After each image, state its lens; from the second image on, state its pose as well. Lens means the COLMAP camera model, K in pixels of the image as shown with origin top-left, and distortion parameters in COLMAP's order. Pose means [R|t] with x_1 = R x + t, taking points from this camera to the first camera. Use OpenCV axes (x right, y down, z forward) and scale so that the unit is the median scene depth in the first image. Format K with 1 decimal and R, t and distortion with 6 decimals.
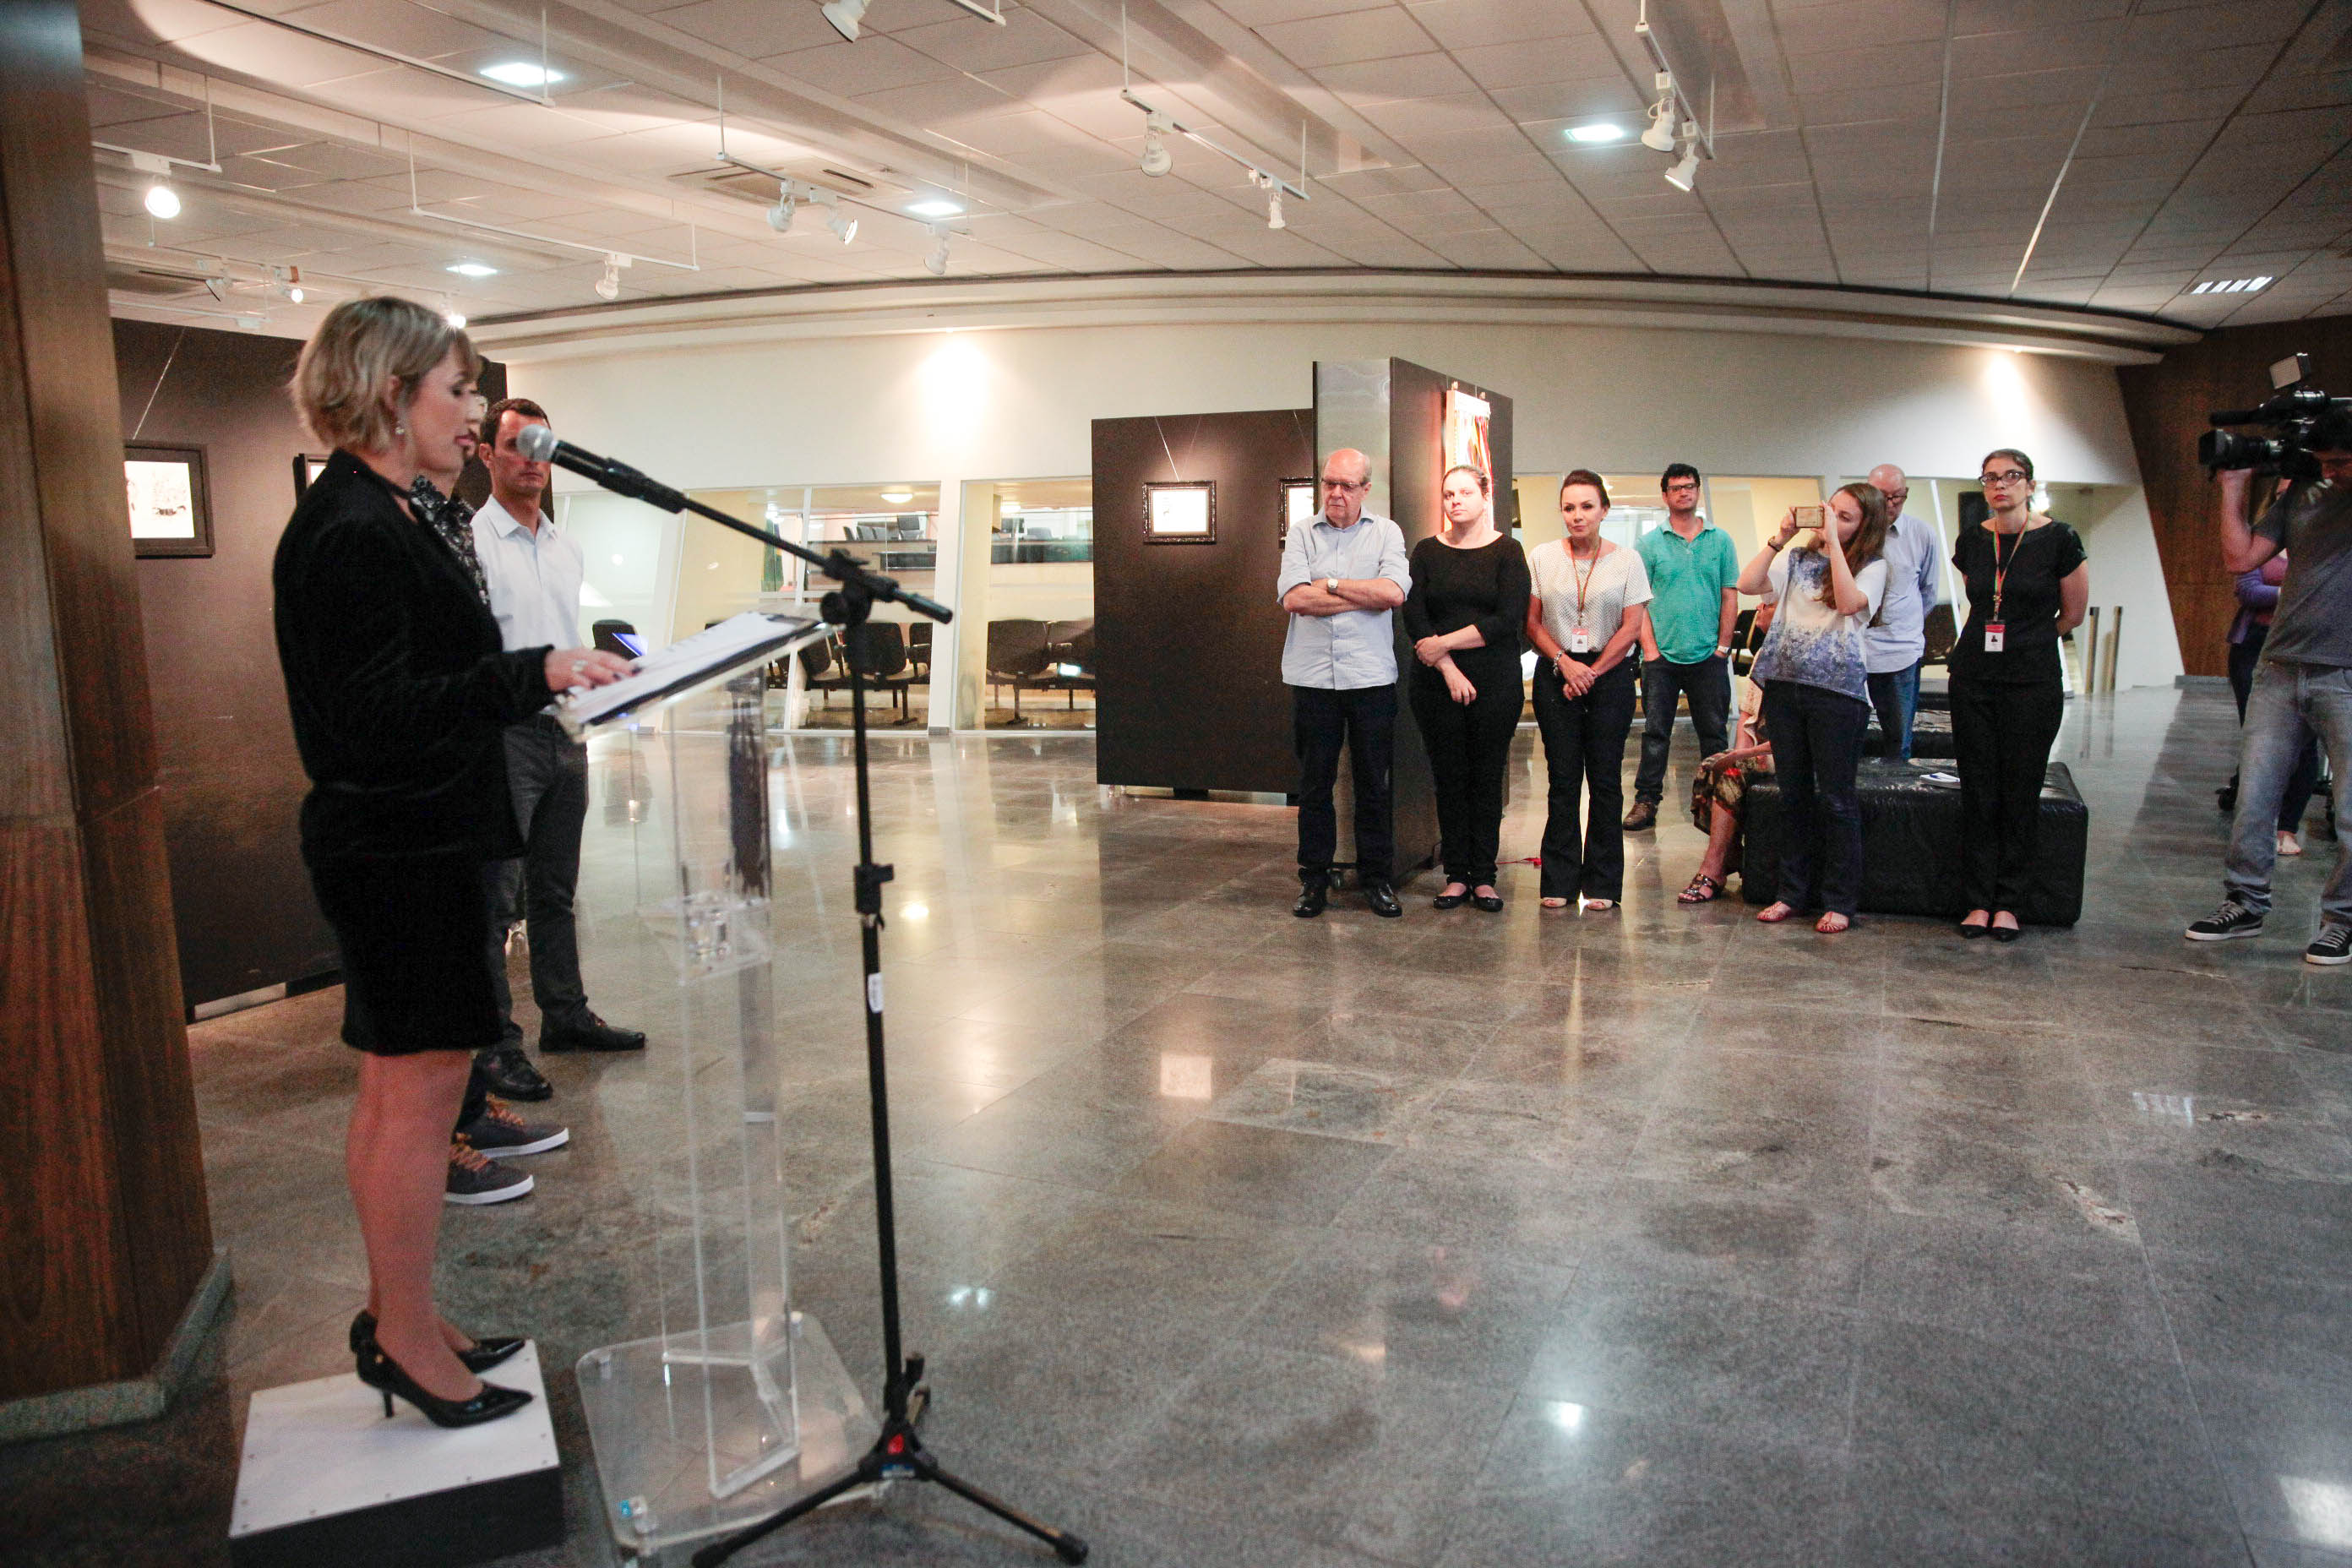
lens RADIAL K [[1648.4, 0, 1176.1], [0, 1648.4, 798.2], [0, 0, 1]] dist [-0.058801, 0.035050]
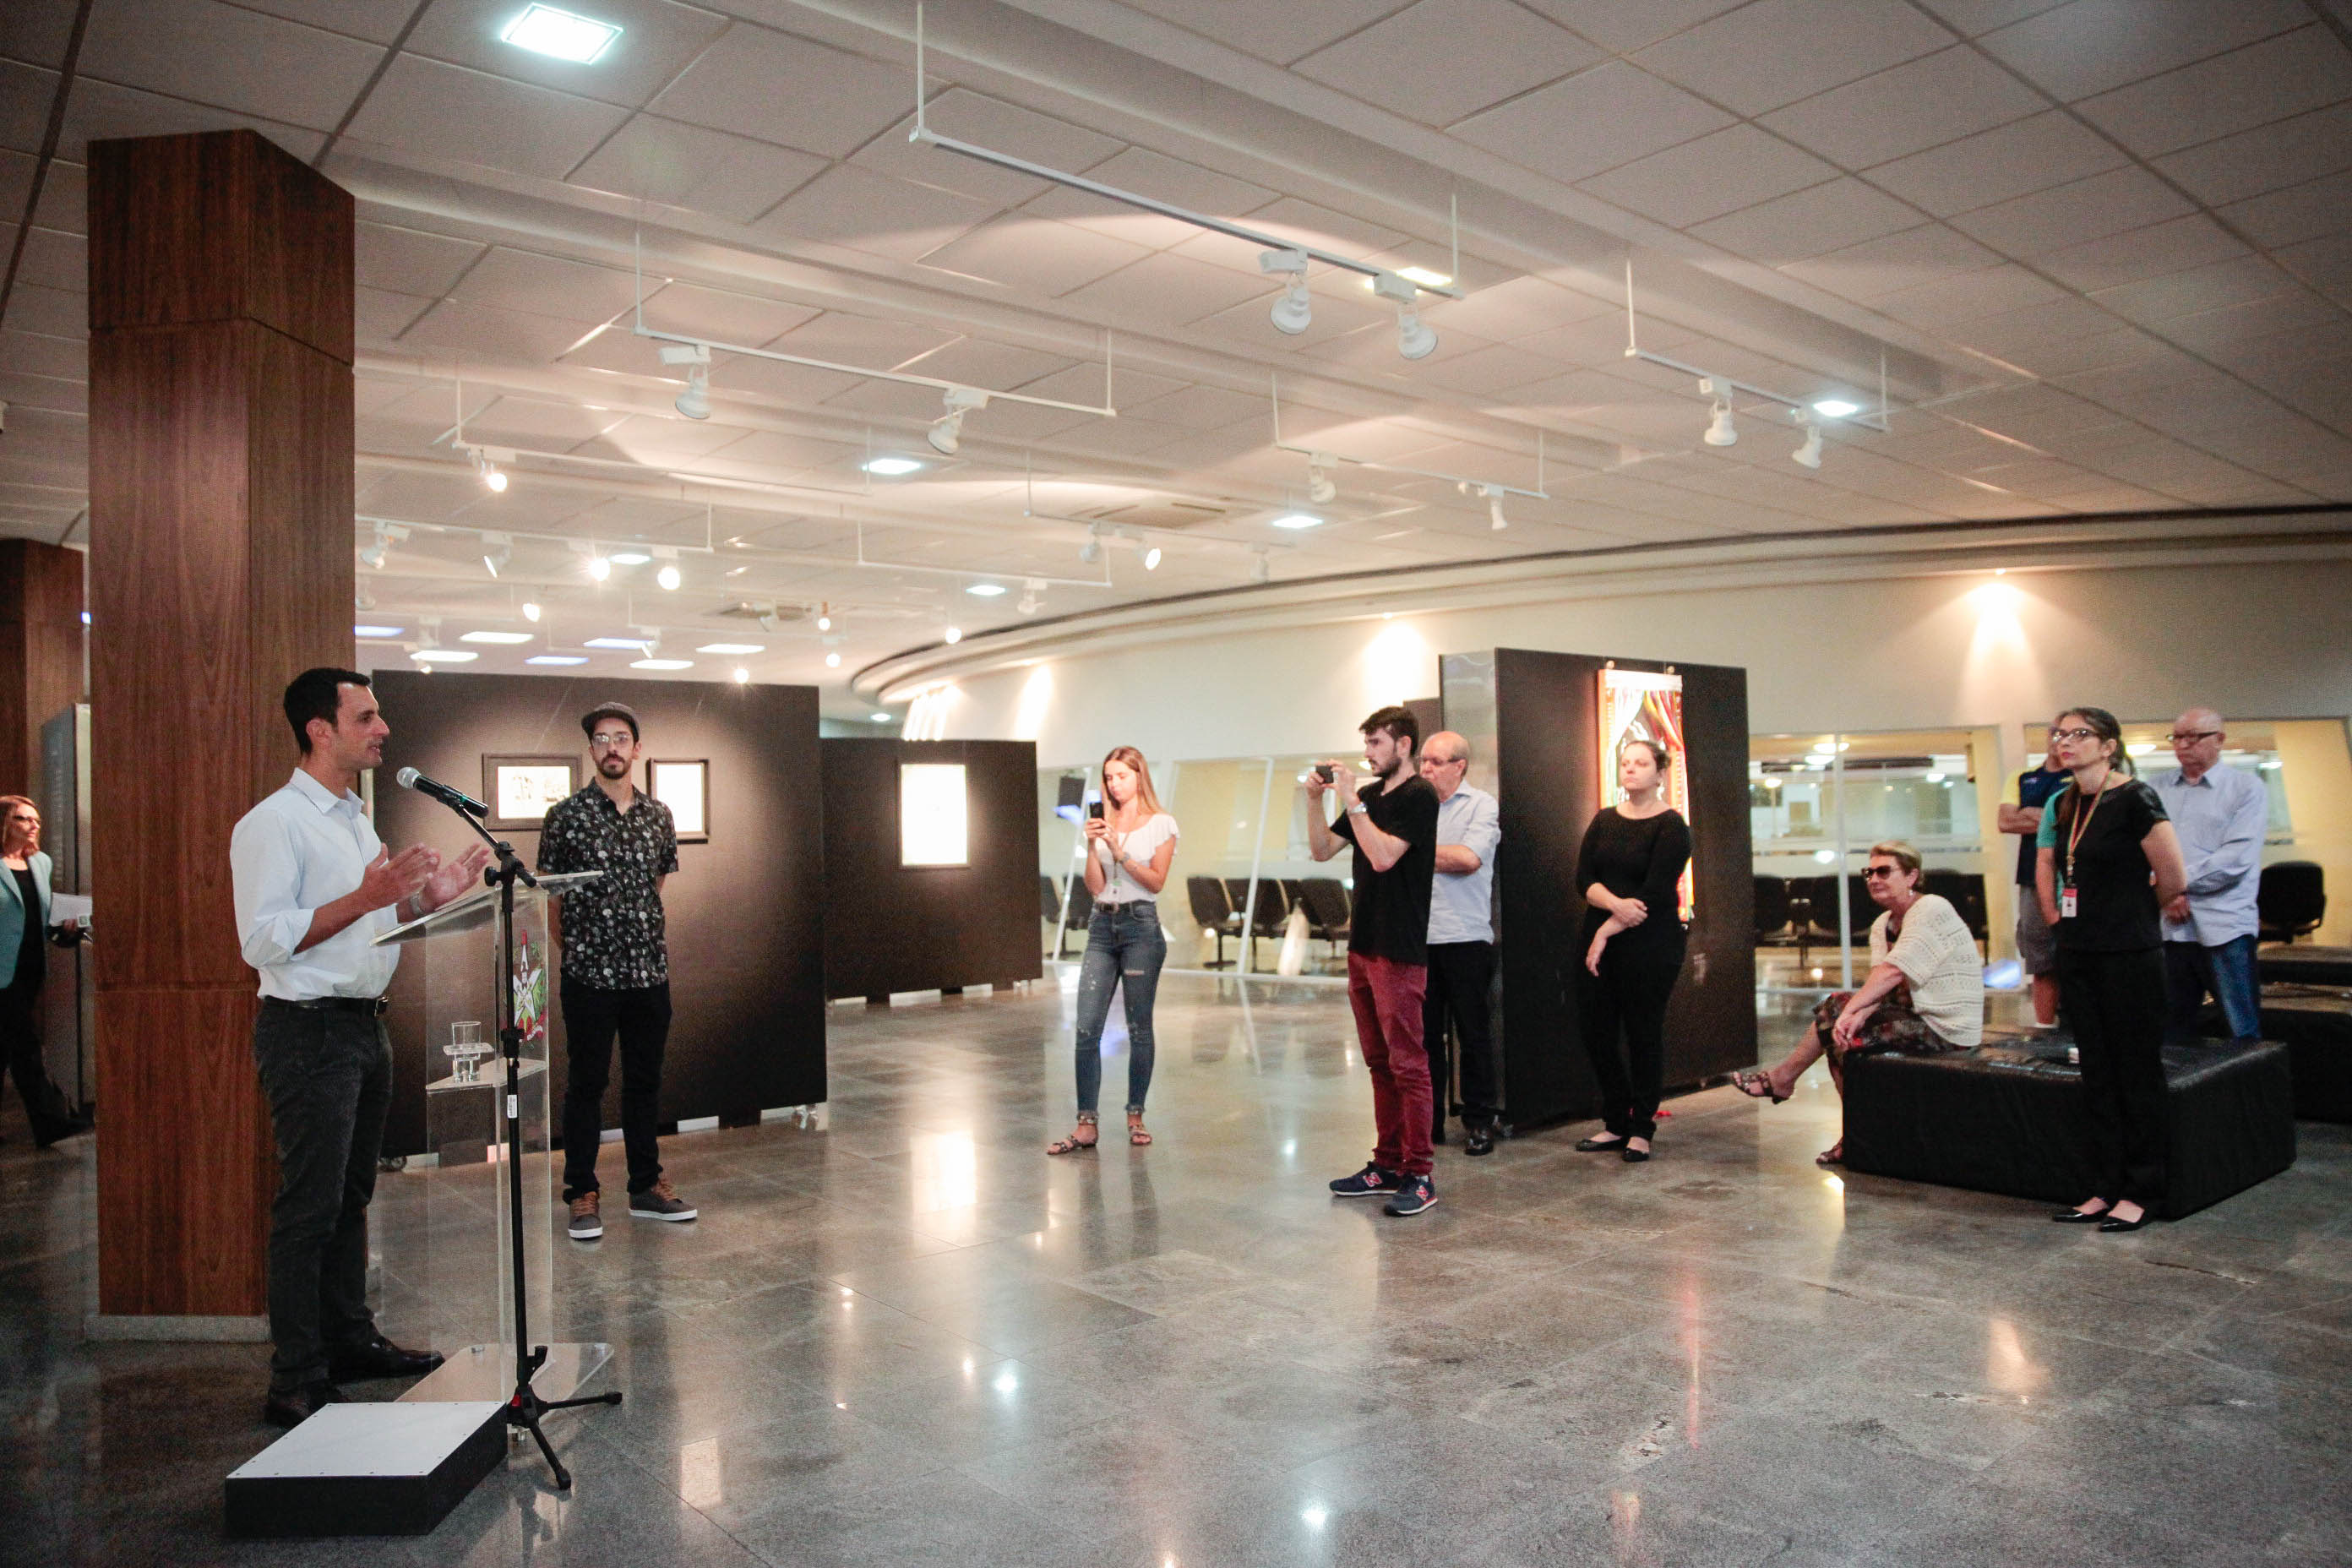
lens RADIAL K [[1648.4, 0, 1182.3], [0, 1648.4, 785.7], [0, 0, 1]] dist [-0.058801, 0.035050]
pose [[0.904610, -0.013884, -0.426014, 0.484757], [-0.053890, 0.987724, -0.146622, 0.001290], [0.422820, 0.155593, 0.892756, -0.091531]]
